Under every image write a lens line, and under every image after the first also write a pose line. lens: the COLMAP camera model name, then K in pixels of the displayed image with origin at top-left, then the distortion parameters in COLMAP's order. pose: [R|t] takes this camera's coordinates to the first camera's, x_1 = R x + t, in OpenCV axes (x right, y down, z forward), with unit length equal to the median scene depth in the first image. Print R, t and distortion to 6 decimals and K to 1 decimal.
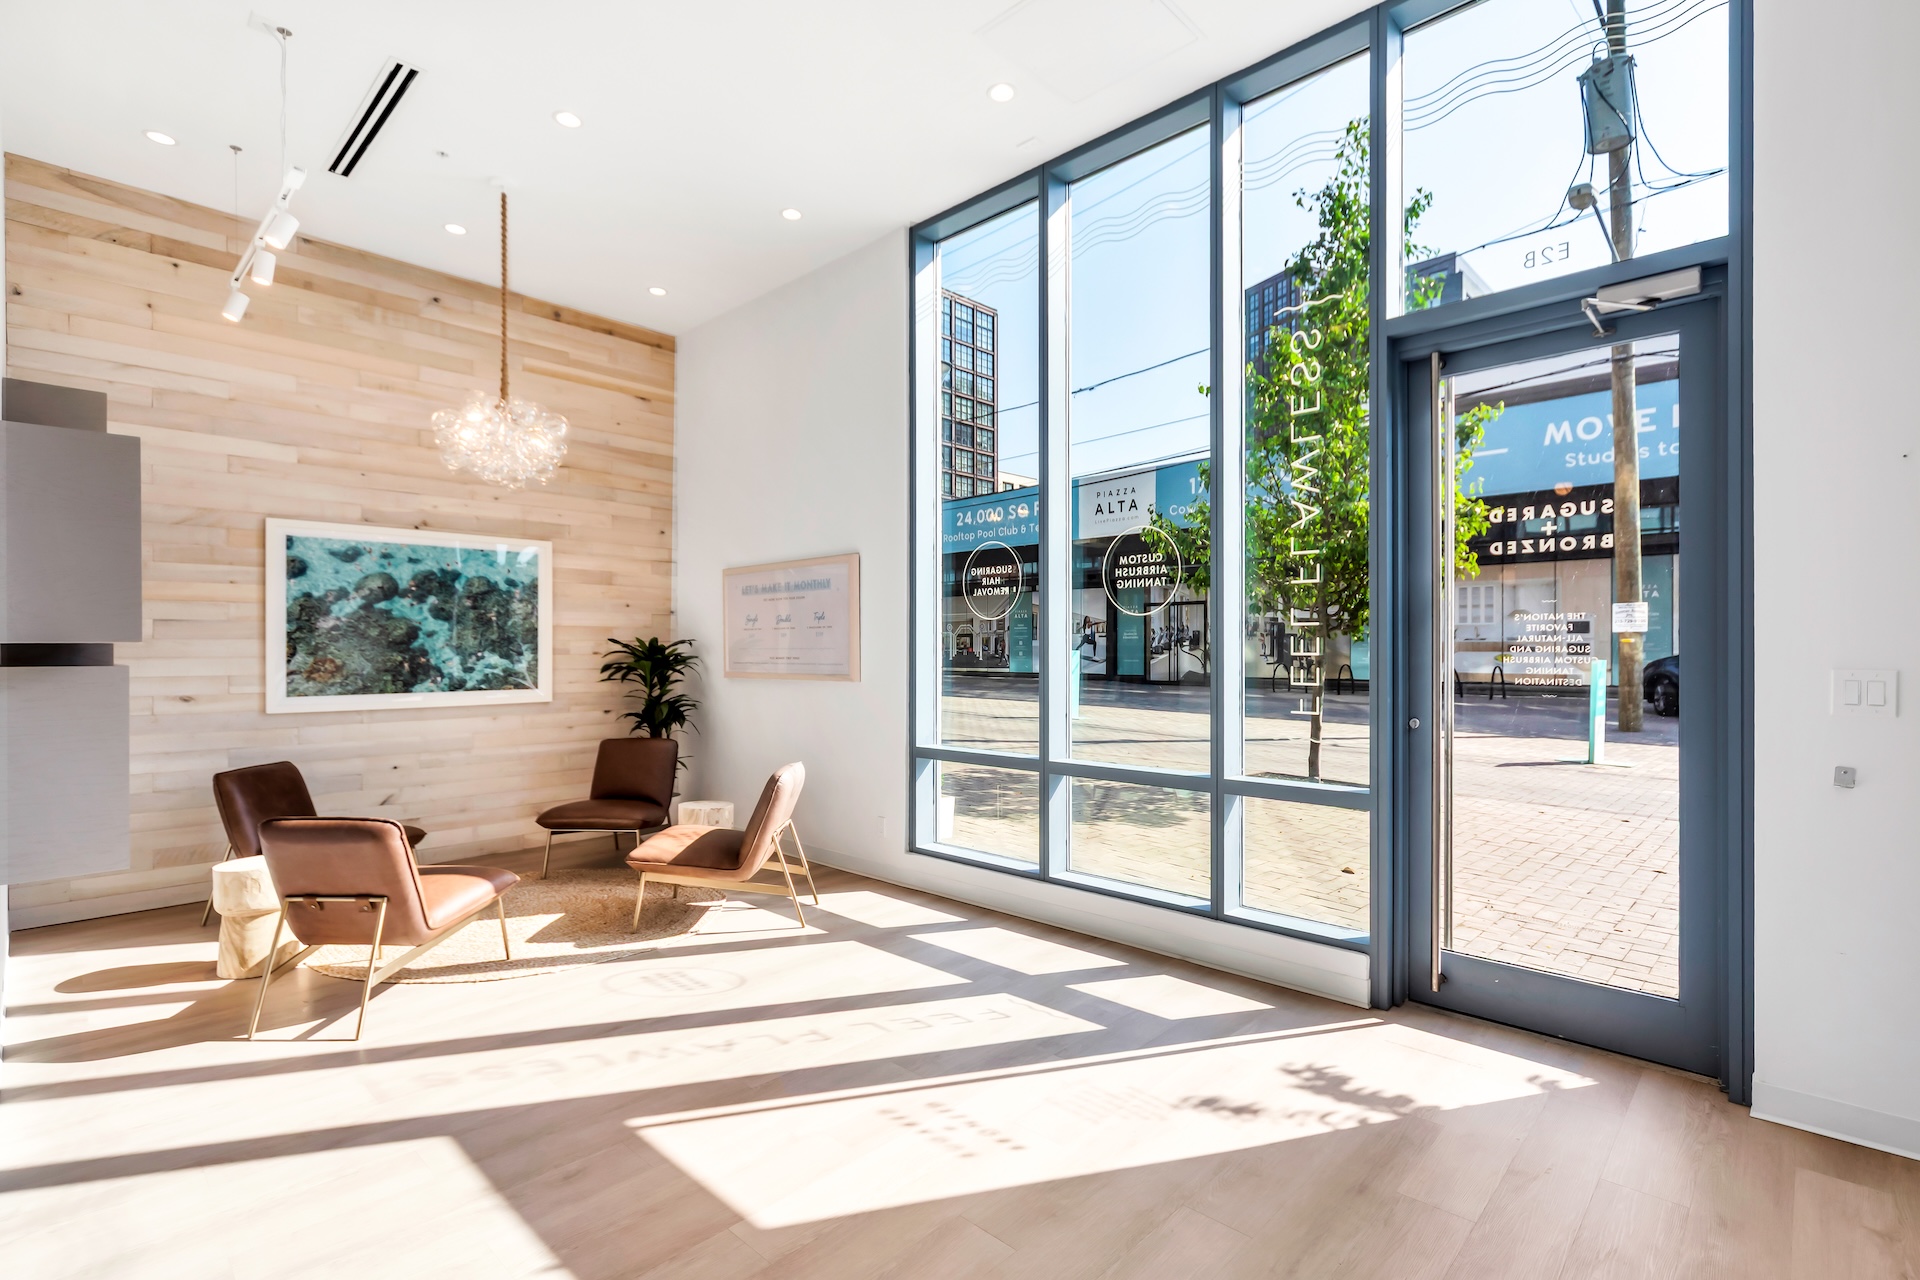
lens RADIAL K [[890.4, 0, 961.8], [0, 890.4, 649.0], [0, 0, 1]] dist [0.001902, 0.000067]
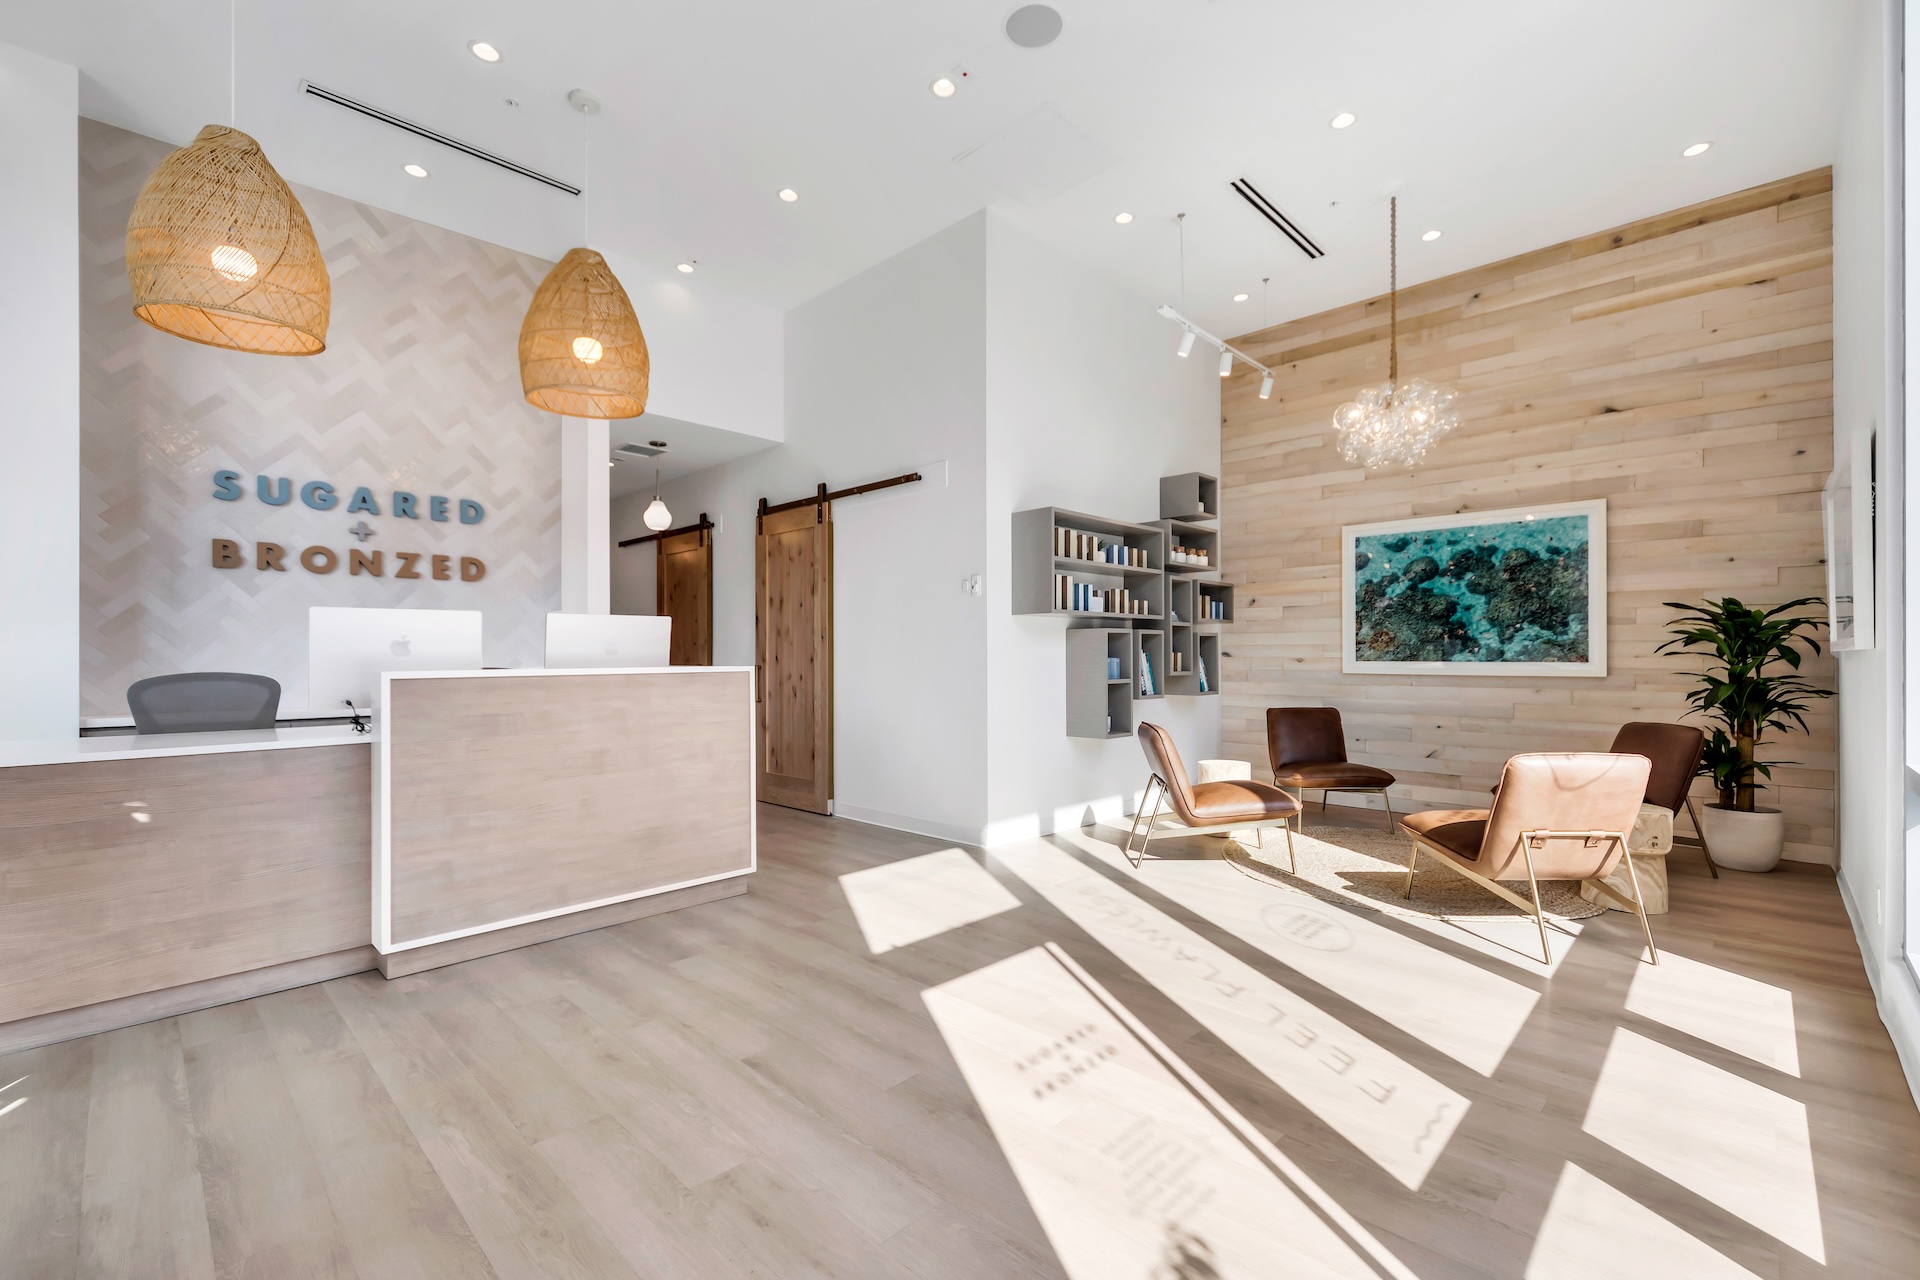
lens RADIAL K [[812.1, 0, 963.3], [0, 812.1, 651.9], [0, 0, 1]] dist [0.002329, -0.000049]
pose [[-0.011265, -0.001157, -0.999936, 0.406568], [0.001227, 0.999999, -0.001171, 0.037867], [0.999936, -0.001240, -0.011264, 0.404379]]
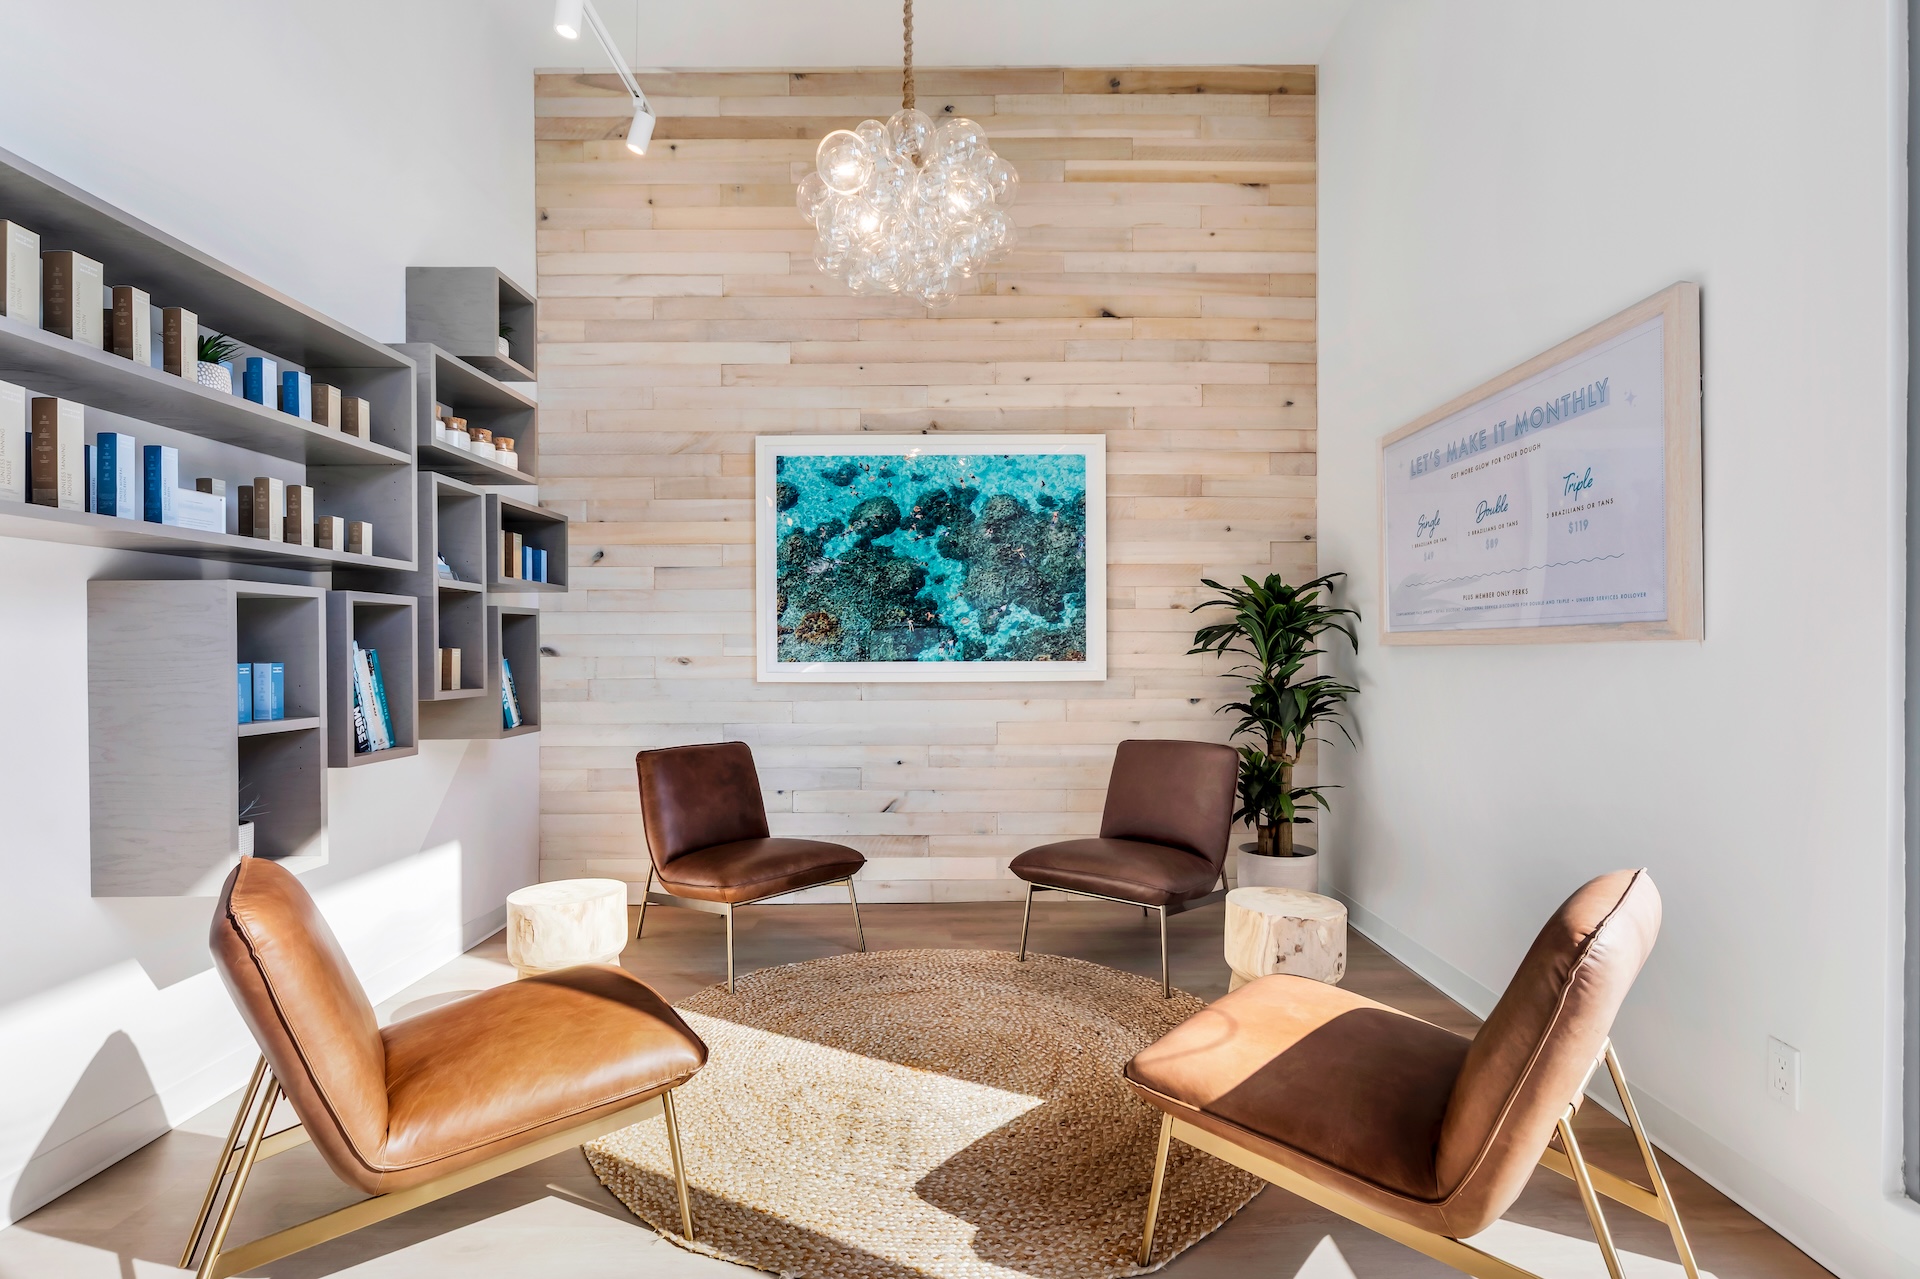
lens RADIAL K [[924.7, 0, 965.2], [0, 924.7, 649.5], [0, 0, 1]] dist [0.001619, 0.000244]
pose [[0.691682, -0.000203, -0.722202, -0.049553], [0.002899, 0.999993, 0.002496, 0.038129], [0.722196, -0.003820, 0.691678, 0.512510]]
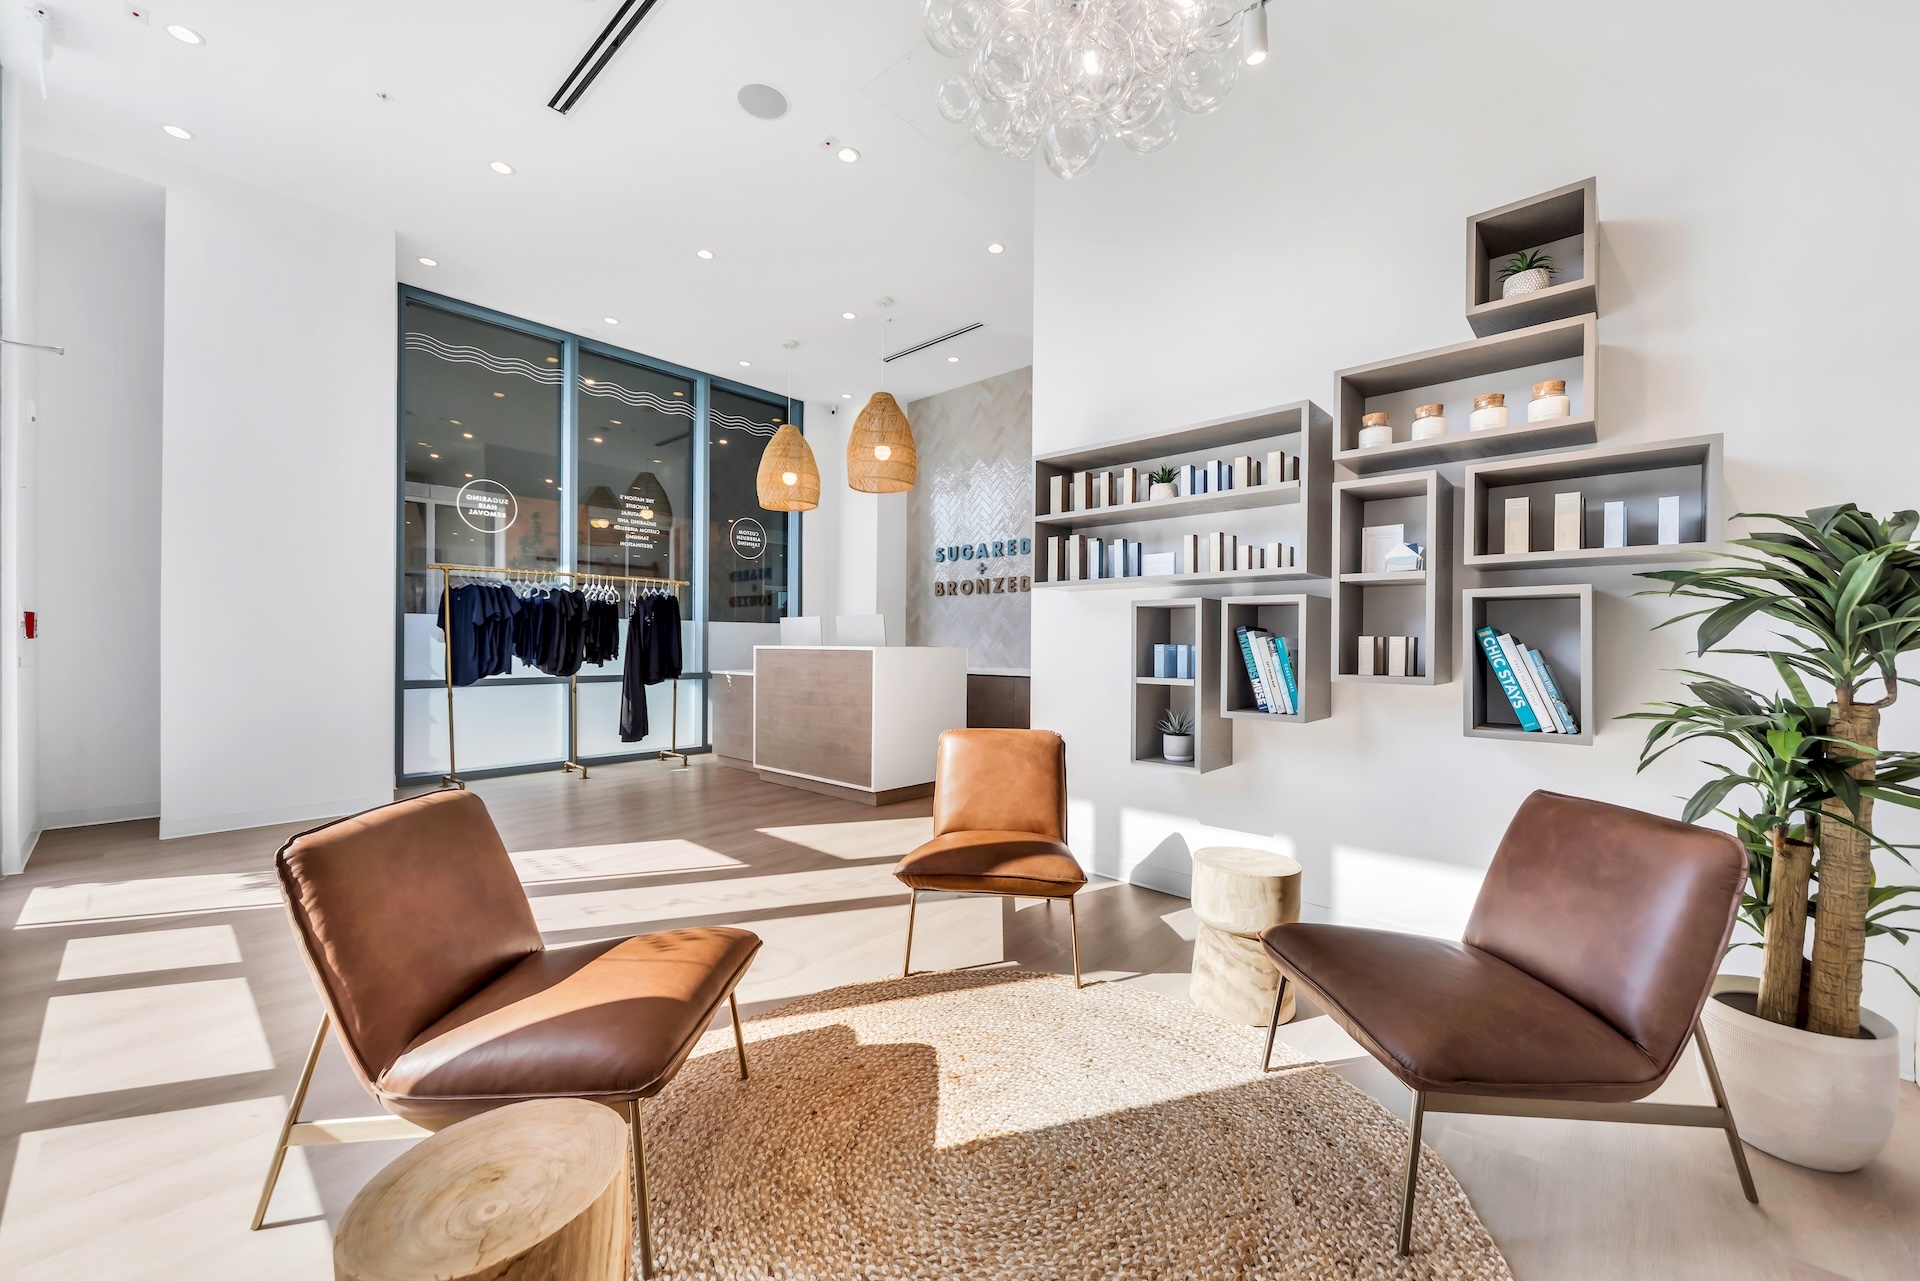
lens RADIAL K [[738.7, 0, 963.9], [0, 738.7, 645.3], [0, 0, 1]] dist [-0.001532, -0.000368]
pose [[-0.999582, -0.002697, -0.028778, -0.373820], [-0.002868, 0.999979, 0.005894, 0.041686], [0.028762, 0.005974, -0.999568, 1.115876]]
